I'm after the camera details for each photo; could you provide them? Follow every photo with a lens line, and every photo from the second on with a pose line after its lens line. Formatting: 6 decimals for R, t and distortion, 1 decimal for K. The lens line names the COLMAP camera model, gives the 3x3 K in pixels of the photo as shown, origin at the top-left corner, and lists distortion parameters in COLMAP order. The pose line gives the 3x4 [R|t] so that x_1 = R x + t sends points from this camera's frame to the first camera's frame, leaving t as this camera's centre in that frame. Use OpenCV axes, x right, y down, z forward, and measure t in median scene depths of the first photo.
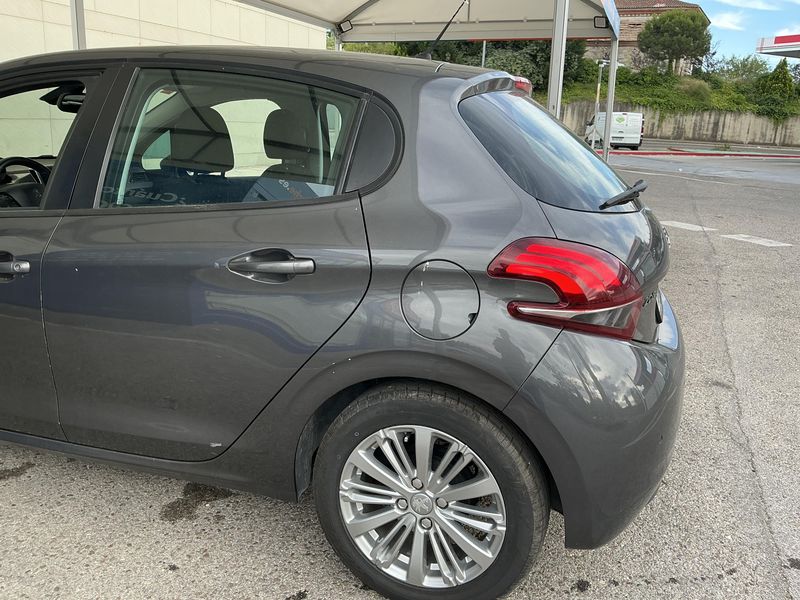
lens RADIAL K [[668.5, 0, 402.5], [0, 668.5, 295.1], [0, 0, 1]] dist [0.069319, -0.134399]
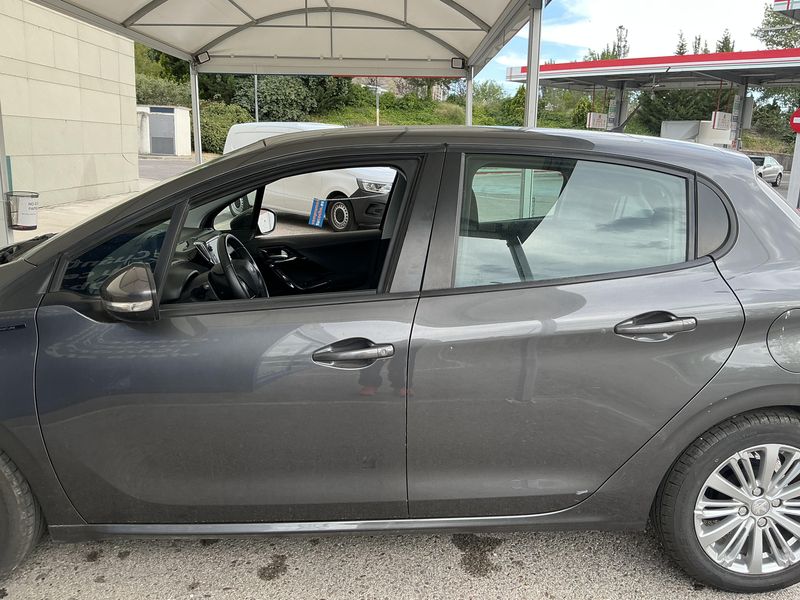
lens RADIAL K [[668.5, 0, 396.4], [0, 668.5, 300.8], [0, 0, 1]] dist [0.069319, -0.134399]
pose [[0.937969, -0.092295, 0.334209, -0.962160], [0.098467, 0.995139, -0.001535, -0.126543], [-0.332443, 0.034348, 0.942498, 0.051031]]
